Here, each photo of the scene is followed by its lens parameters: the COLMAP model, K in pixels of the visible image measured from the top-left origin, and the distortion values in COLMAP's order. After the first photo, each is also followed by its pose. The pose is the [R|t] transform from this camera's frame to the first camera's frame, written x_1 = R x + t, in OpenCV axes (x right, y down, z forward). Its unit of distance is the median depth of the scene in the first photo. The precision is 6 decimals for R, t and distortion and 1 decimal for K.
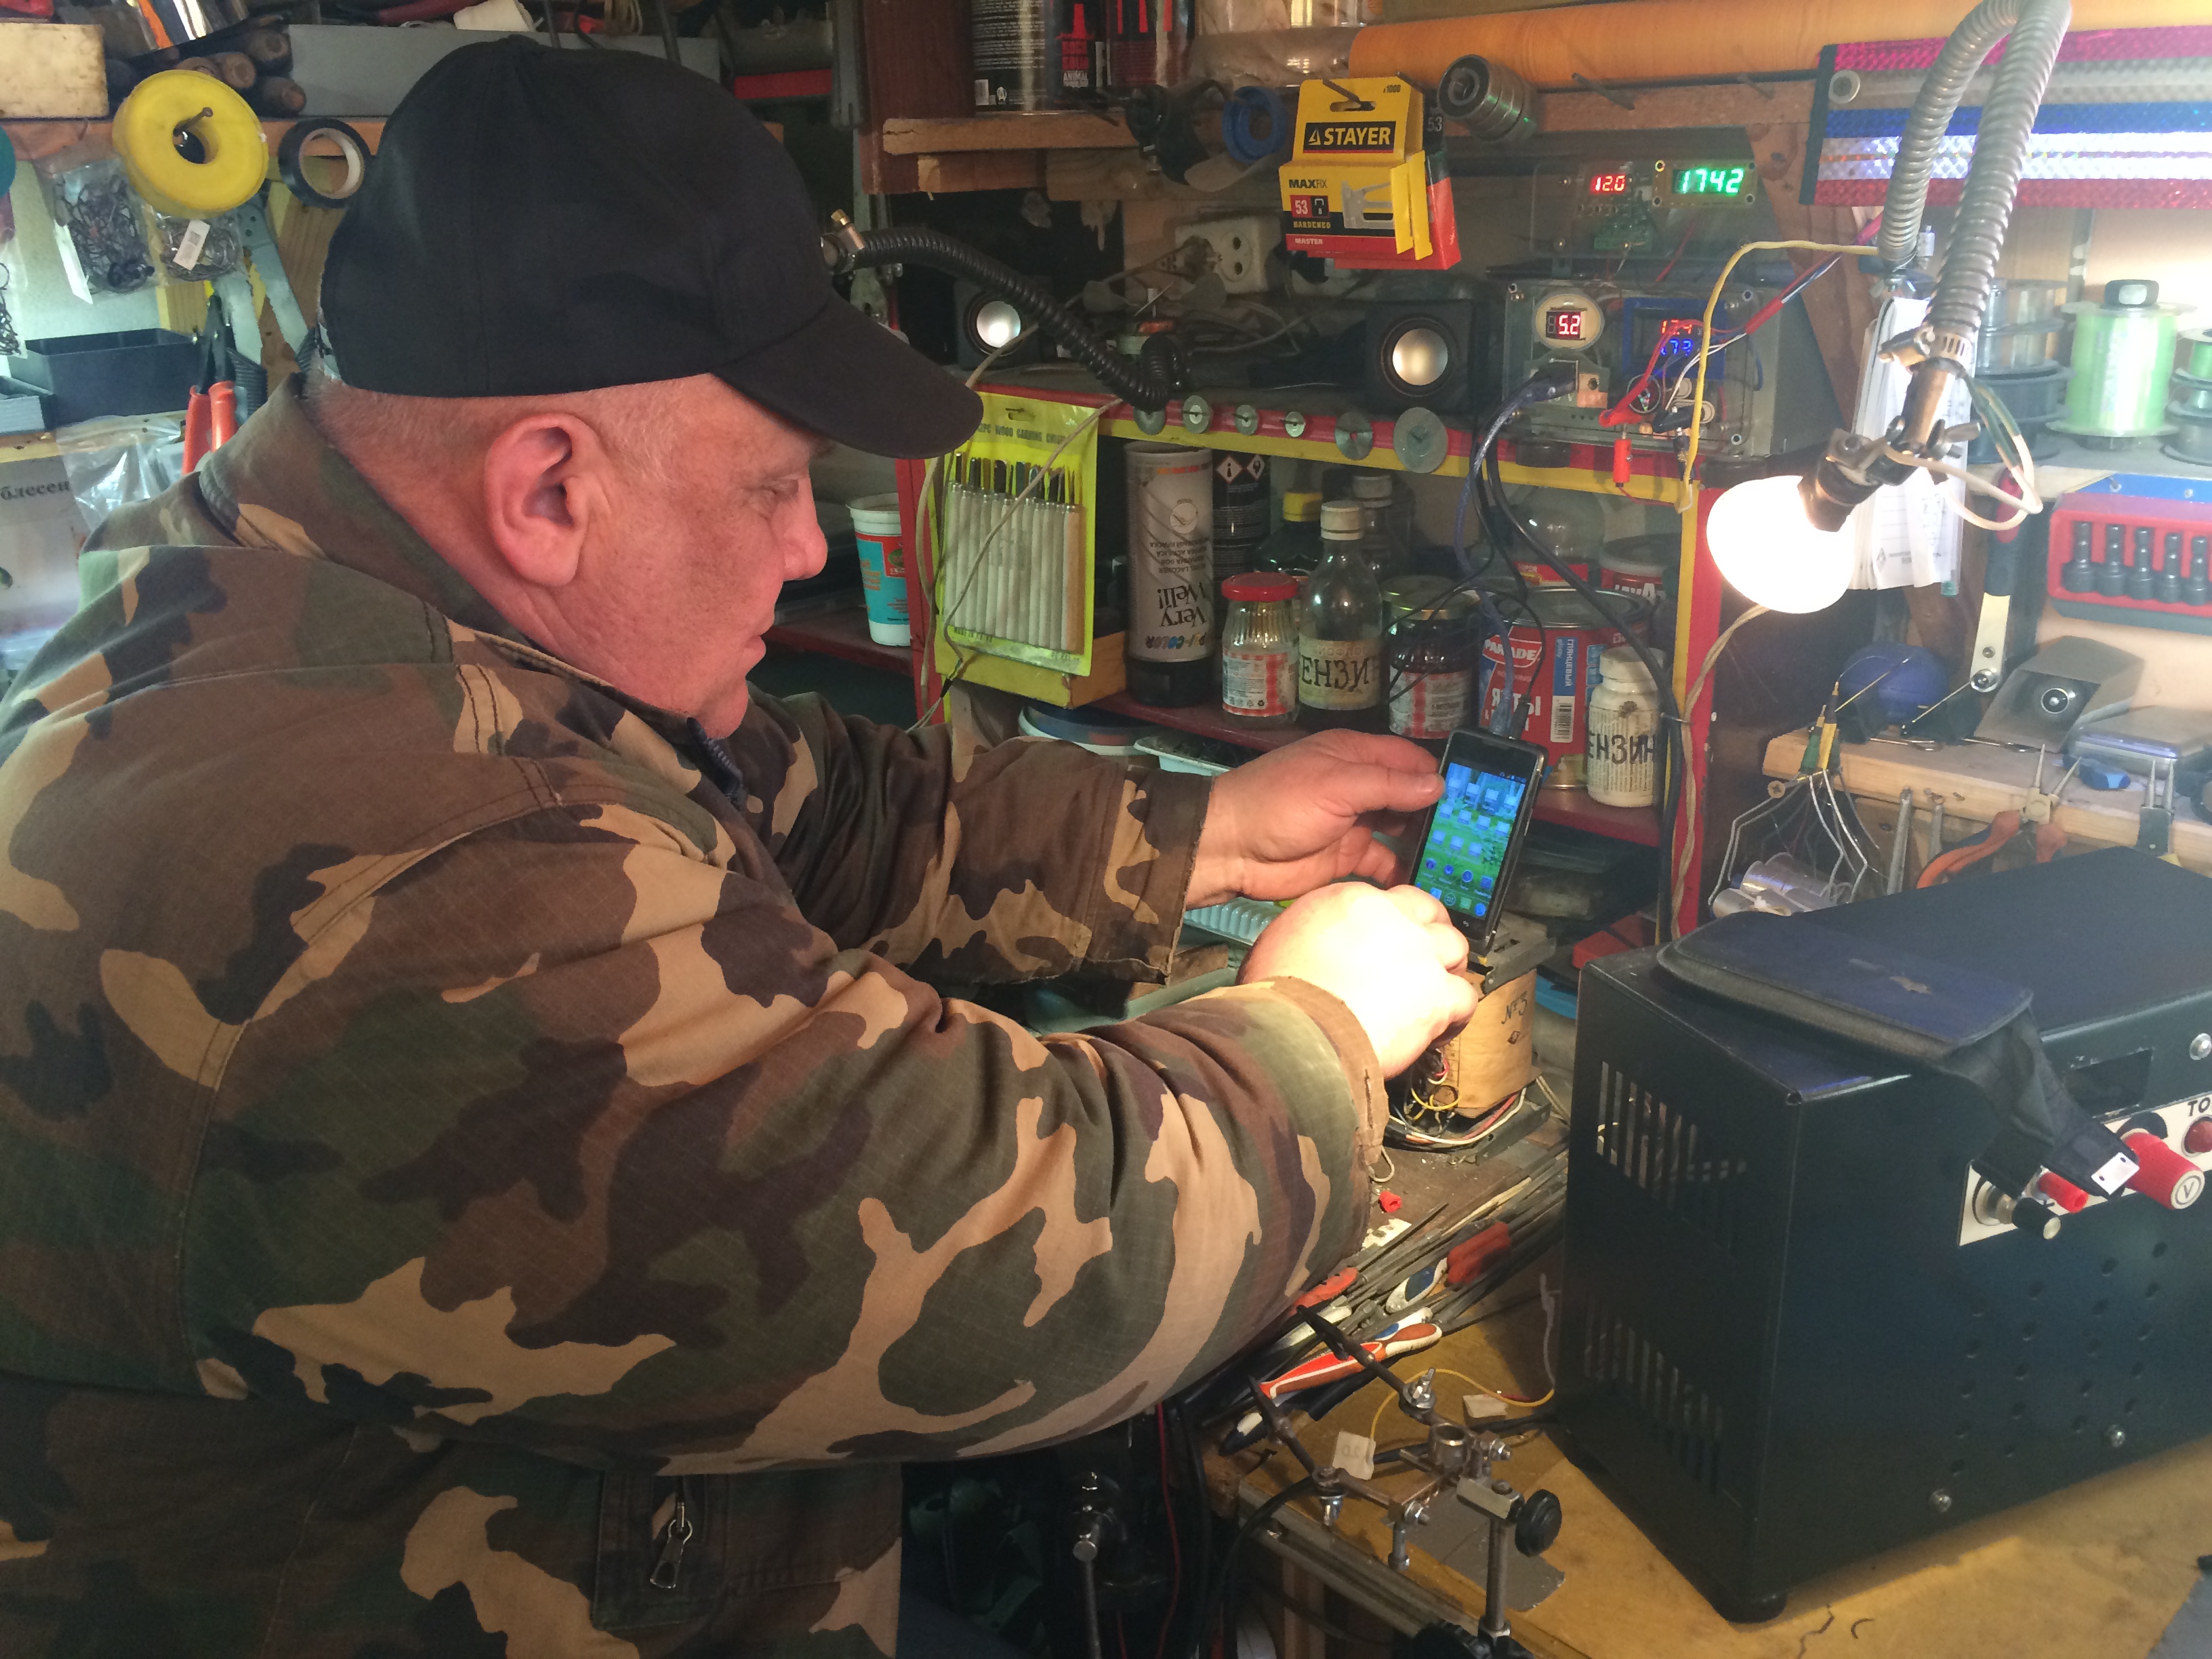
lens RADIAL K [[1921.0, 0, 1106.8], [0, 1921.0, 826.0], [0, 0, 1]] dist [0.084973, -0.117257]
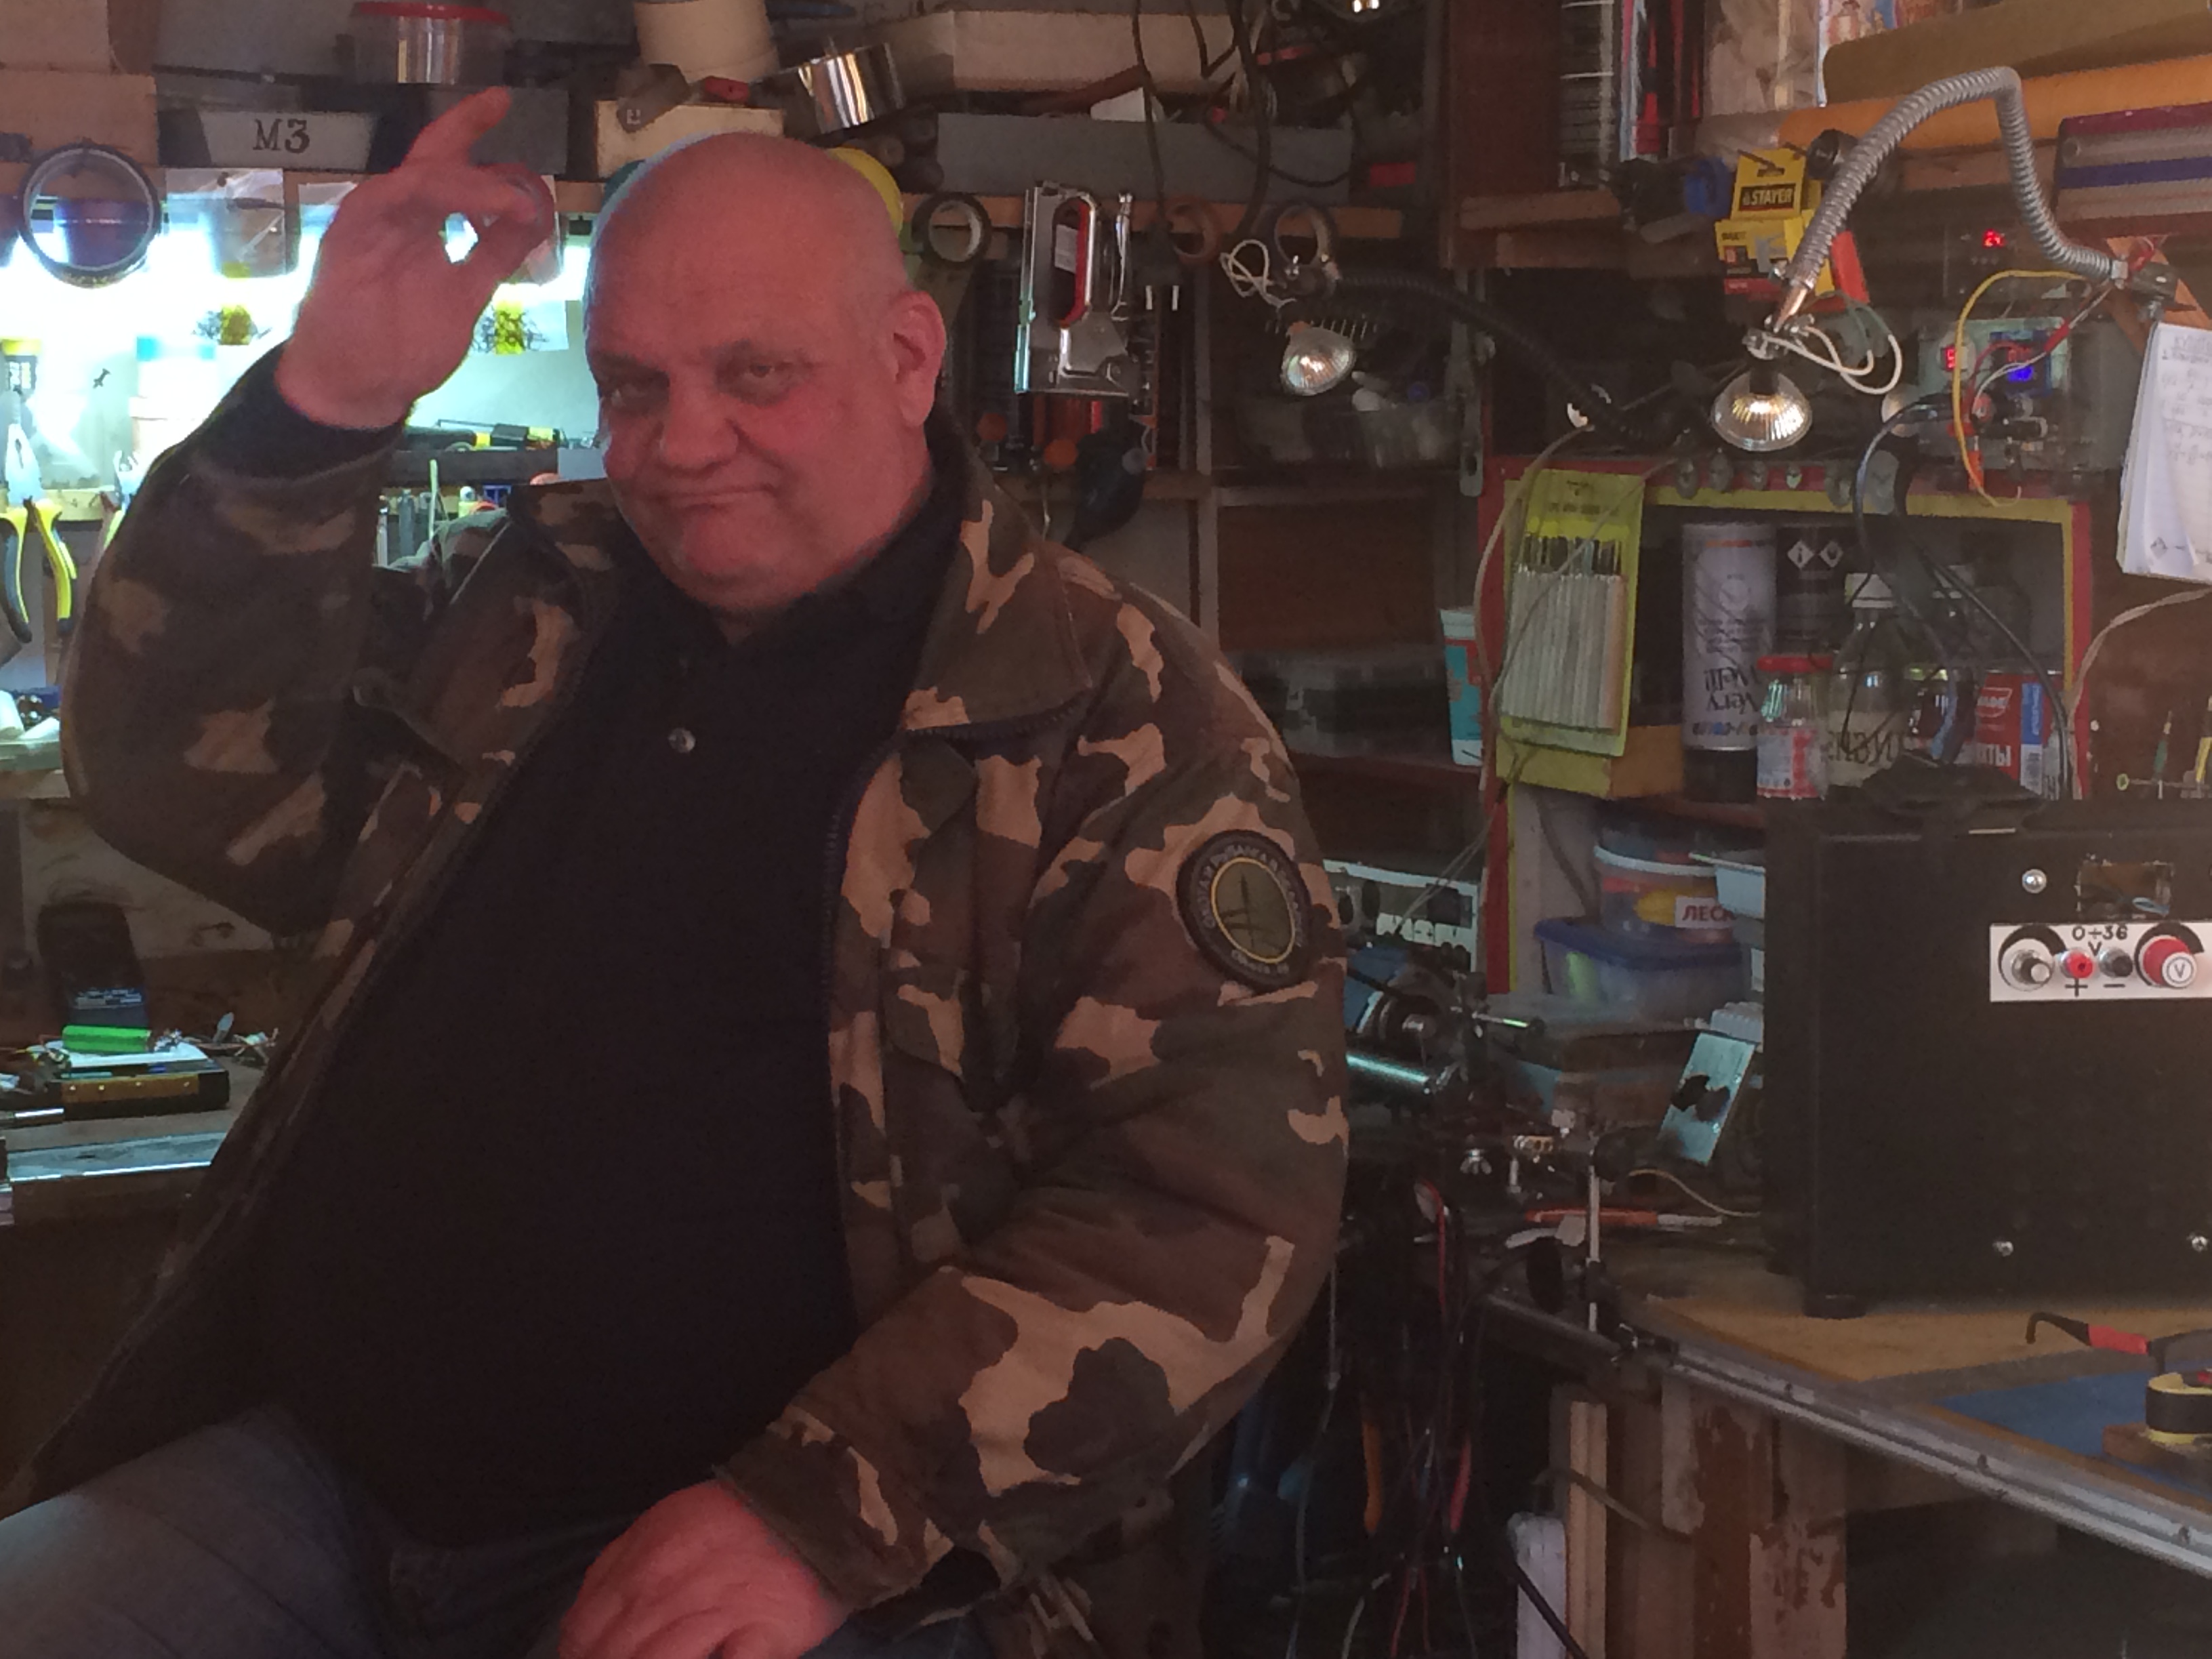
lens RADIAL K [[4294.7, 0, 1115.2], [0, 4294.7, 823.7], [0, 0, 1]] dist [0.085497, 0.000000]
pose [[0.938078, 0.058838, -0.341390, 0.496269], [-0.138026, 0.967354, -0.212546, 0.452051], [0.317739, 0.246506, 0.915575, -1.031198]]
